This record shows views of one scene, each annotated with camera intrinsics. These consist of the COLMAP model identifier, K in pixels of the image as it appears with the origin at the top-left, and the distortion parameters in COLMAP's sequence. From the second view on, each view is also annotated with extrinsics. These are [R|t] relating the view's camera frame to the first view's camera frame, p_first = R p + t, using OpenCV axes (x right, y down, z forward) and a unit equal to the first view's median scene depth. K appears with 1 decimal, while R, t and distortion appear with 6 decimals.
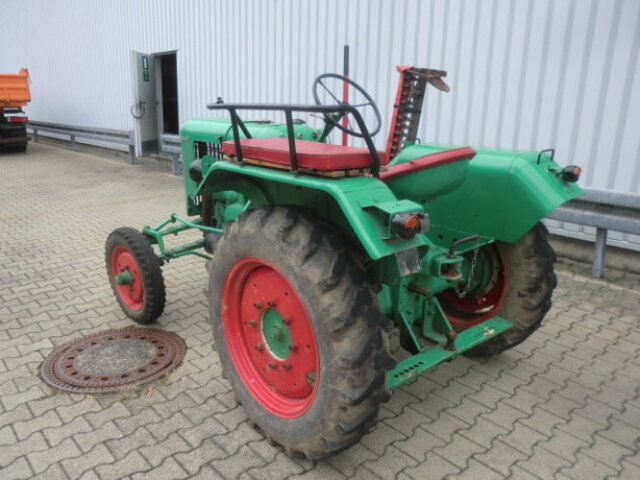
lens RADIAL K [[514.5, 0, 320.0], [0, 514.5, 240.0], [0, 0, 1]] dist [-0.042735, 0.005883]
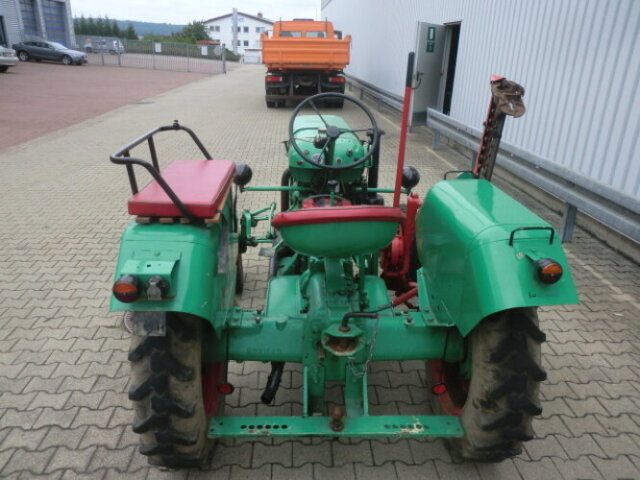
lens RADIAL K [[514.5, 0, 320.0], [0, 514.5, 240.0], [0, 0, 1]] dist [-0.042735, 0.005883]
pose [[0.780192, 0.229315, -0.581992, 0.456546], [-0.183009, 0.973351, 0.138185, -0.146713], [0.598170, -0.001301, 0.801368, 0.191942]]
